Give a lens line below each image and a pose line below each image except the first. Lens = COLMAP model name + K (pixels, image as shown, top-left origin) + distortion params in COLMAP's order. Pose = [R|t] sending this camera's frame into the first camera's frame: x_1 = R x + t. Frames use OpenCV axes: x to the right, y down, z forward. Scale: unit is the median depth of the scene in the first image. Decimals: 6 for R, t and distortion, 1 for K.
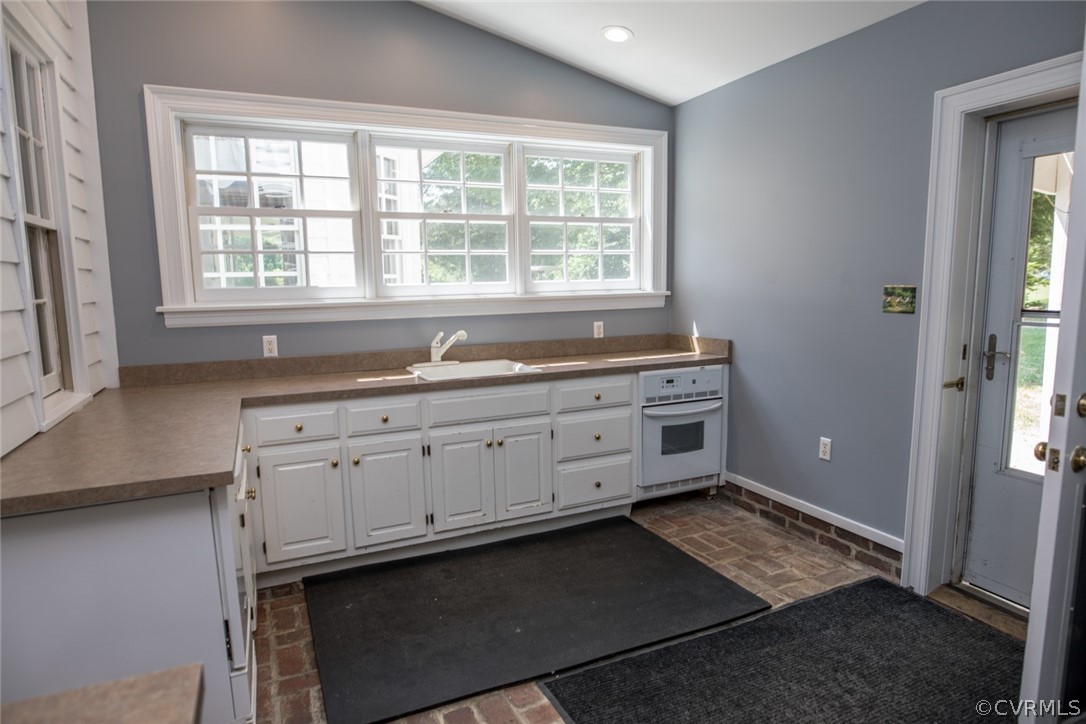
lens RADIAL K [[622.0, 0, 544.2], [0, 622.0, 365.3], [0, 0, 1]] dist [0.001985, 0.001061]
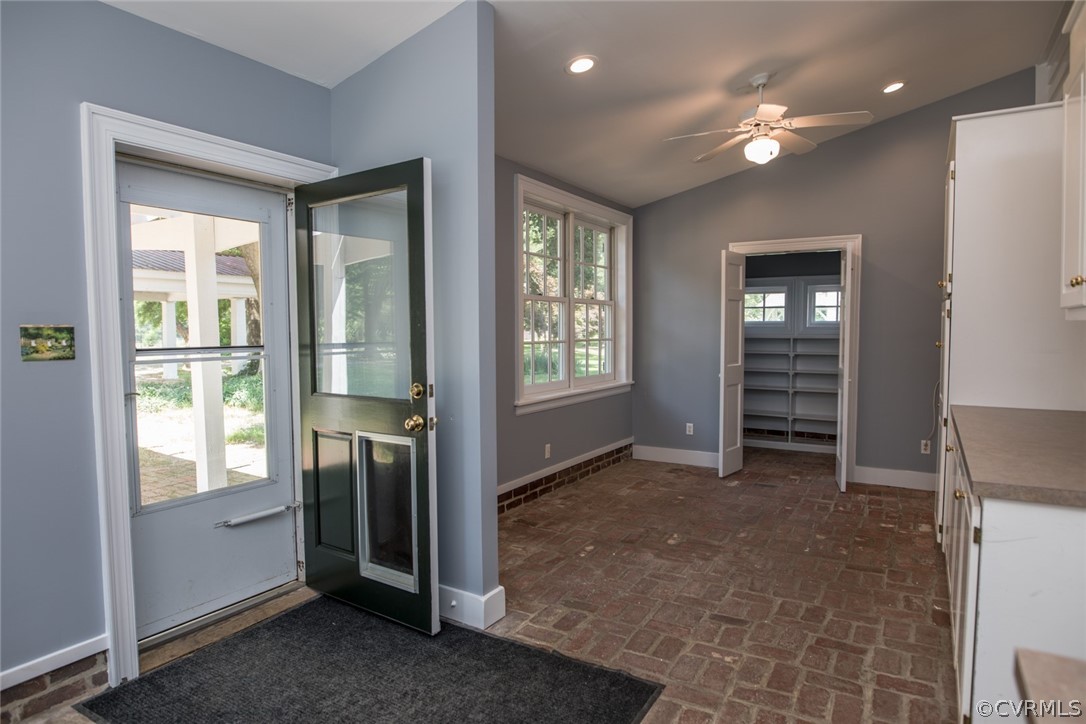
lens RADIAL K [[622.0, 0, 545.3], [0, 622.0, 363.0], [0, 0, 1]] dist [0.001985, 0.001061]
pose [[-0.554229, -0.042290, 0.831289, -0.417617], [0.107766, 0.986657, 0.122043, -0.110119], [-0.825359, 0.157225, -0.542276, 0.924077]]
